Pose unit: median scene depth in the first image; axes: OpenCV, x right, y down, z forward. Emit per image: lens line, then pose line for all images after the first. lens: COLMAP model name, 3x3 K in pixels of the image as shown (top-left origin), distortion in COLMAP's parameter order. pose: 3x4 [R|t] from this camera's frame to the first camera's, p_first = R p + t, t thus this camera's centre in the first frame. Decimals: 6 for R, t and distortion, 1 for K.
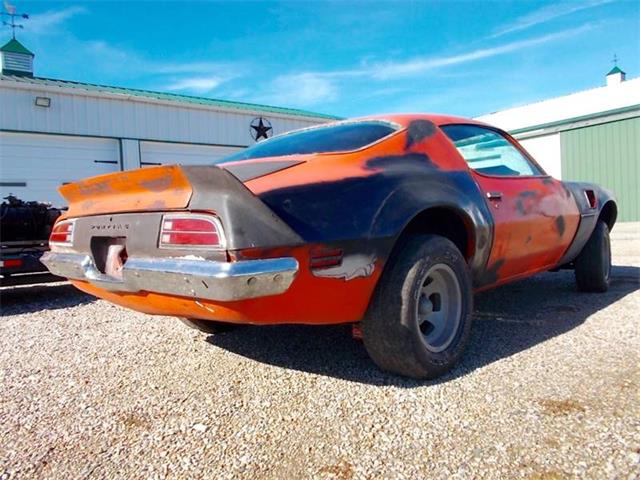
lens RADIAL K [[499.1, 0, 321.2], [0, 499.1, 238.8], [0, 0, 1]] dist [0.032712, -0.034548]
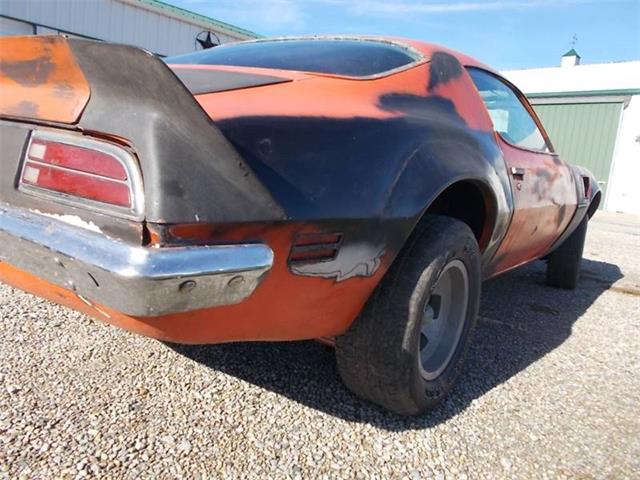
lens RADIAL K [[499.1, 0, 320.5], [0, 499.1, 238.9], [0, 0, 1]] dist [0.032712, -0.034548]
pose [[0.980908, 0.127986, 0.146423, -0.062837], [-0.144063, 0.983980, 0.105018, -0.029094], [-0.130636, -0.124107, 0.983632, 0.349784]]
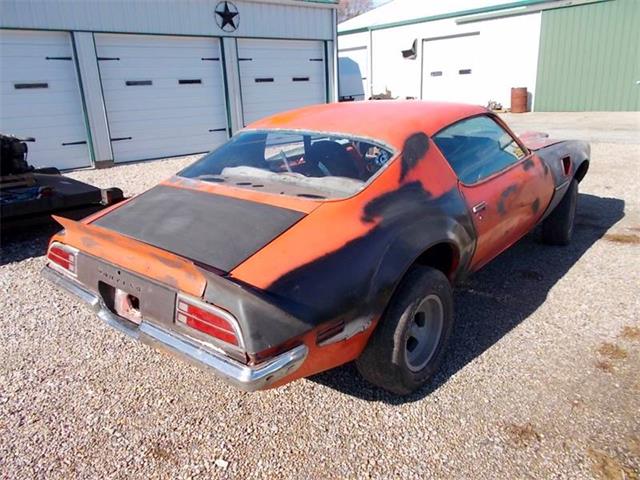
lens RADIAL K [[499.1, 0, 321.0], [0, 499.1, 239.2], [0, 0, 1]] dist [0.032712, -0.034548]
pose [[0.997780, -0.009429, 0.065929, -0.070303], [-0.008452, 0.963995, 0.265786, -0.382531], [-0.066061, -0.265753, 0.961775, -0.005052]]
